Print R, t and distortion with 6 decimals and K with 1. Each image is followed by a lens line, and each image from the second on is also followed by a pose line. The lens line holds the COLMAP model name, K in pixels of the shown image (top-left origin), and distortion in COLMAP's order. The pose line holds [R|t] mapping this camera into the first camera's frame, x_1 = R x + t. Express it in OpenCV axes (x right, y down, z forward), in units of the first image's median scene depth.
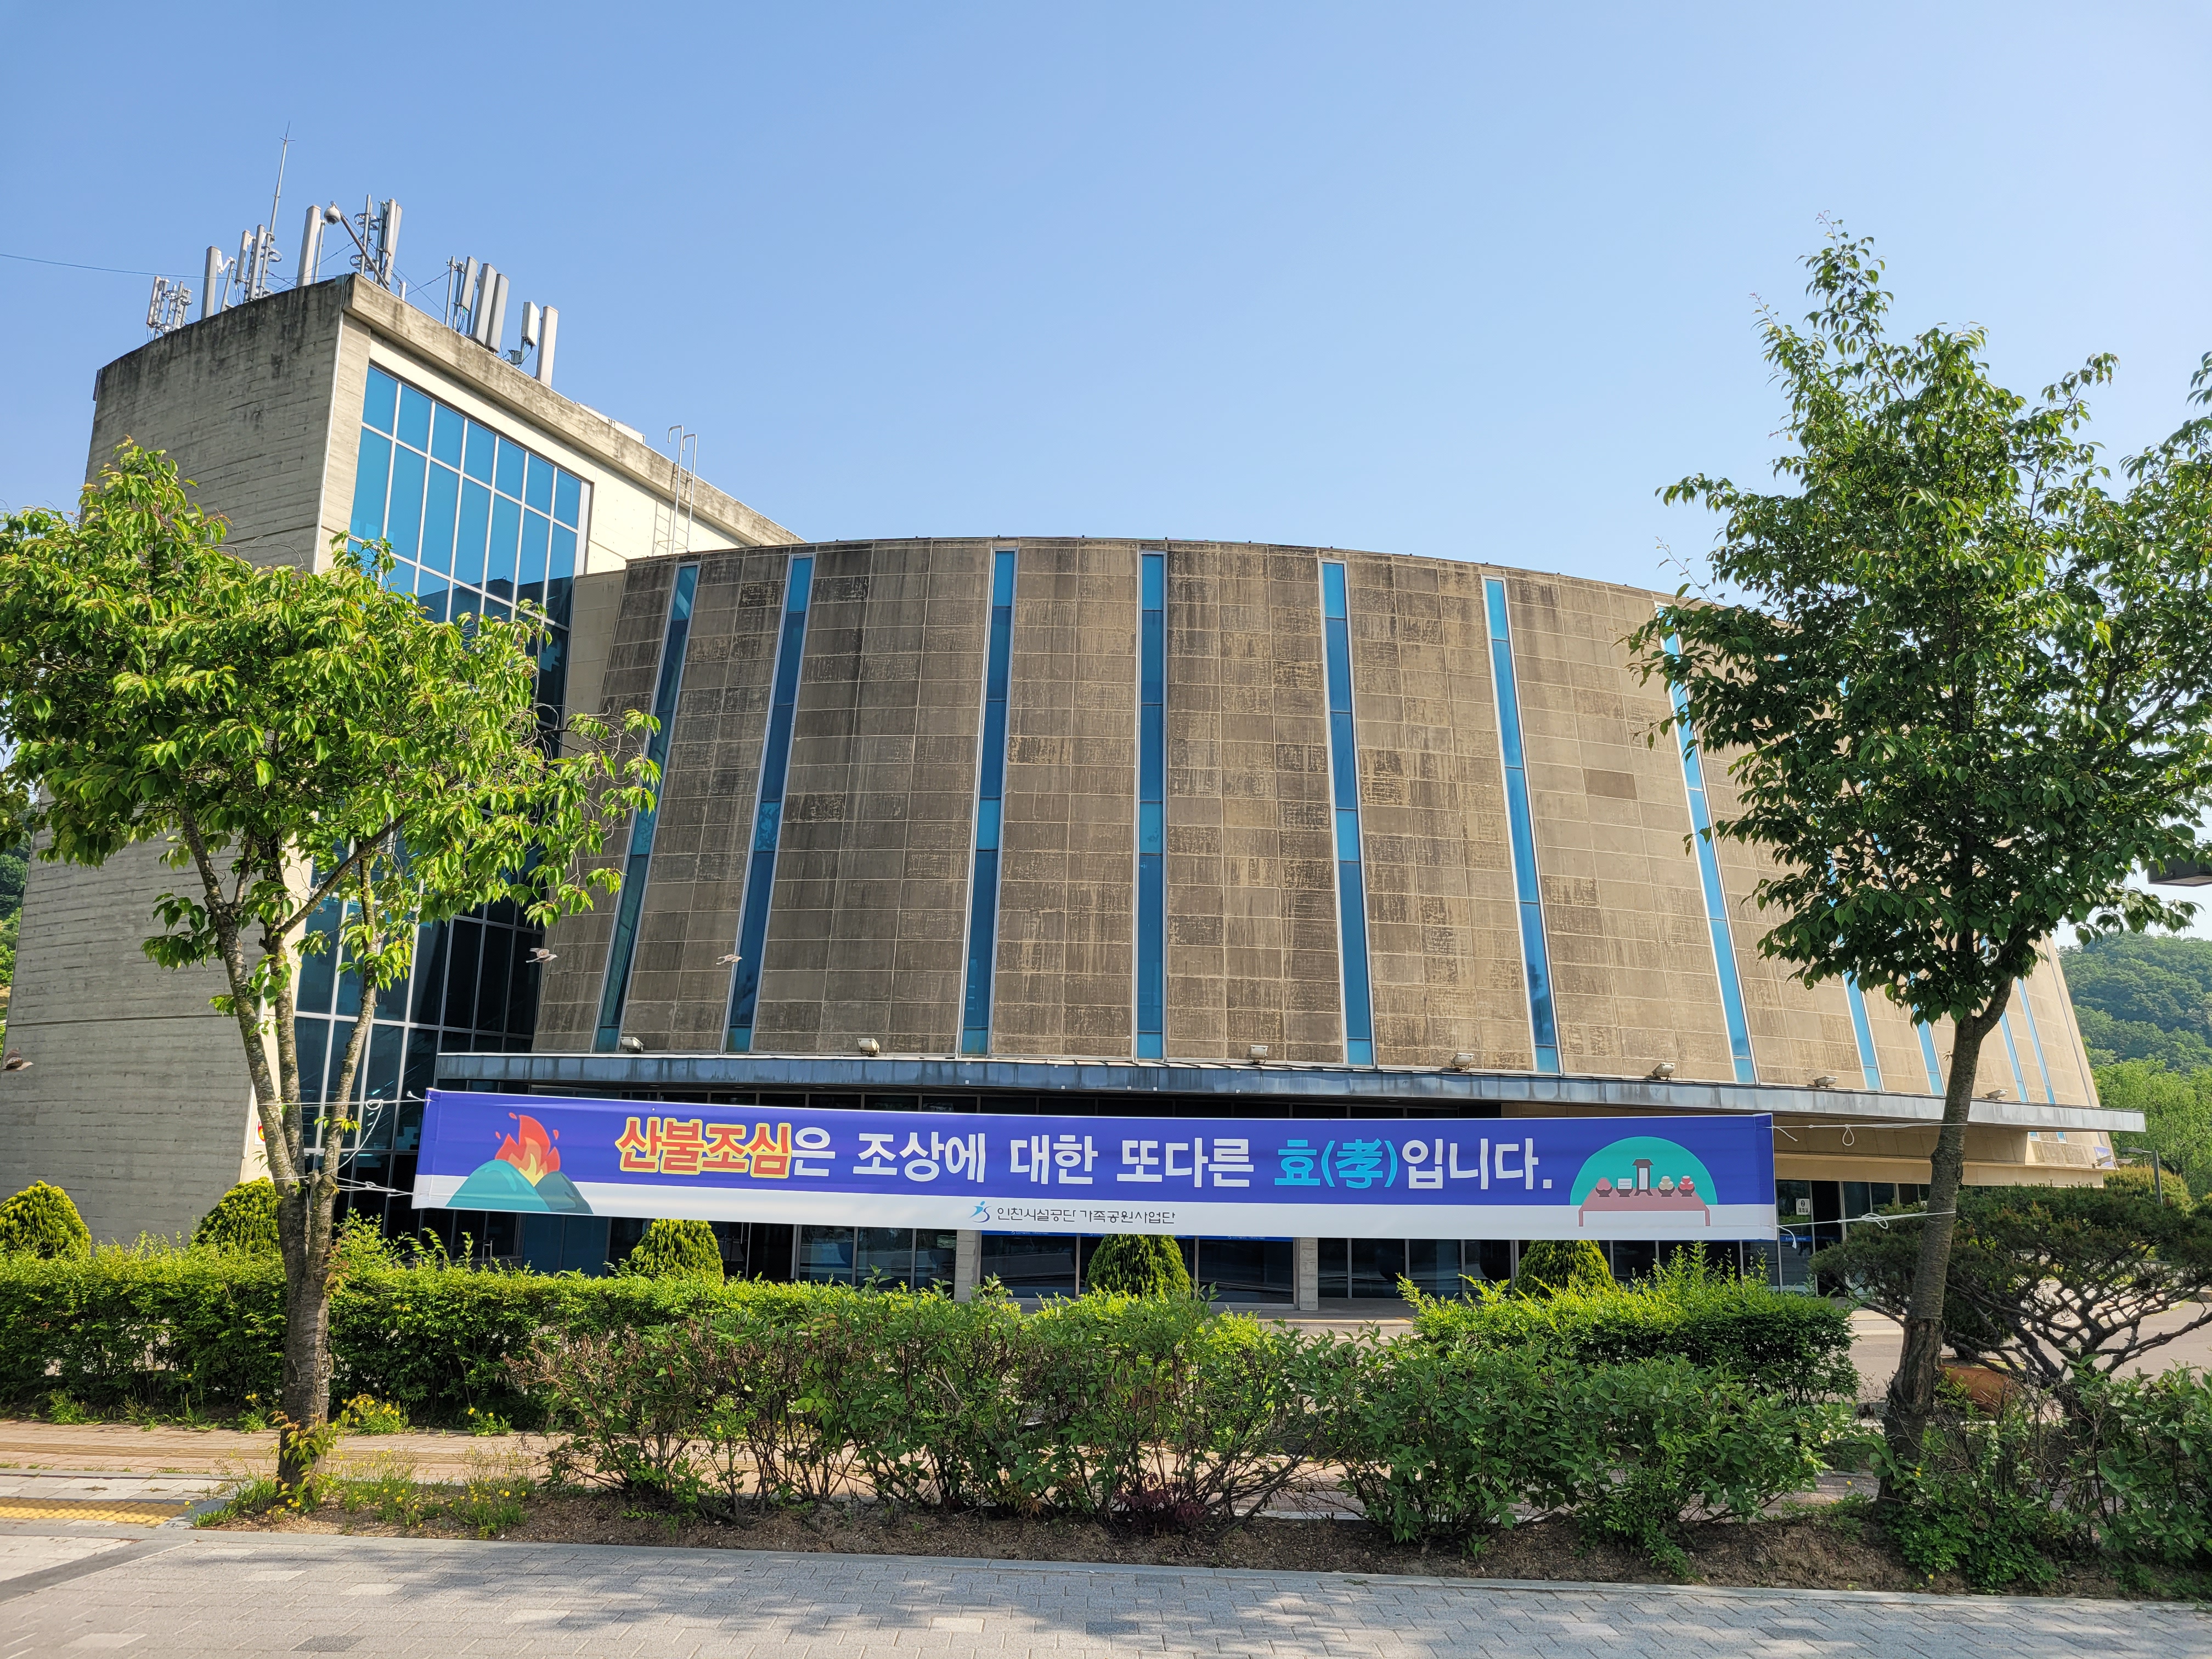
lens RADIAL K [[1808.0, 0, 1095.8], [0, 1808.0, 833.9], [0, 0, 1]] dist [0.016692, 0.003013]
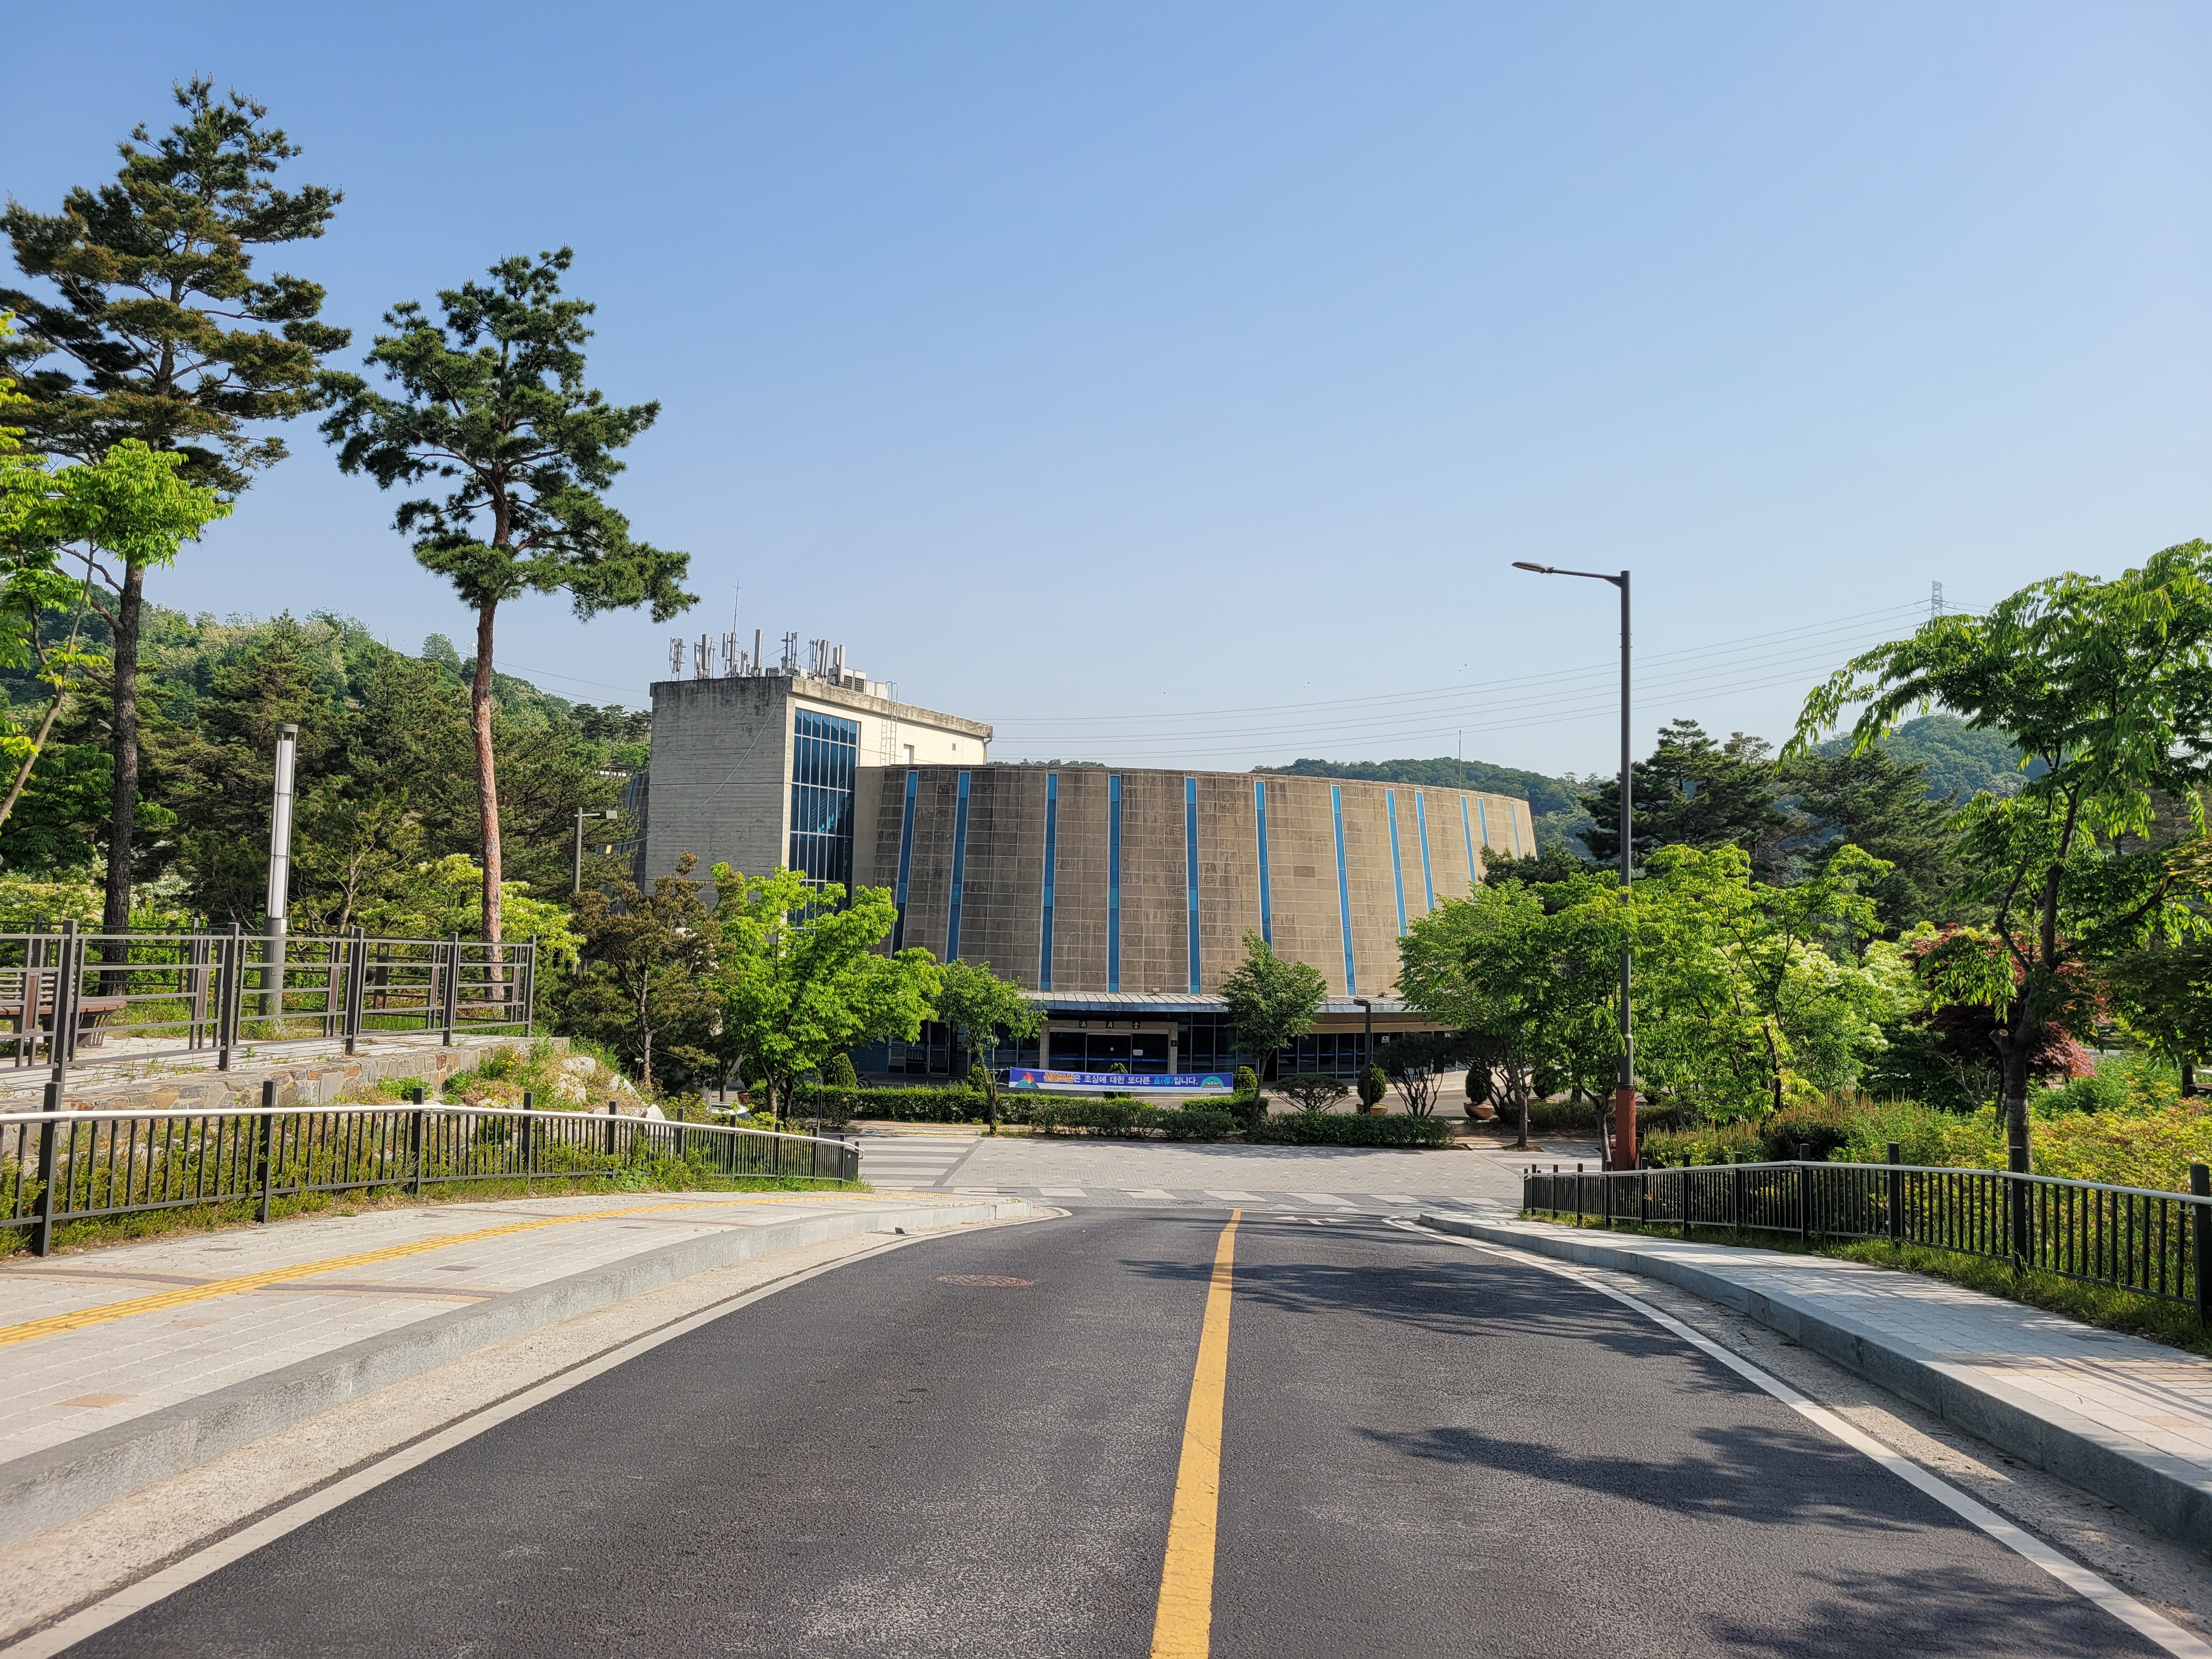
lens RADIAL K [[1808.0, 0, 1111.8], [0, 1808.0, 826.8], [0, 0, 1]] dist [0.016692, 0.003013]
pose [[0.998225, 0.004482, 0.059384, -0.115874], [-0.012604, 0.990474, 0.137123, -0.422970], [-0.058204, -0.137628, 0.988772, -1.383115]]
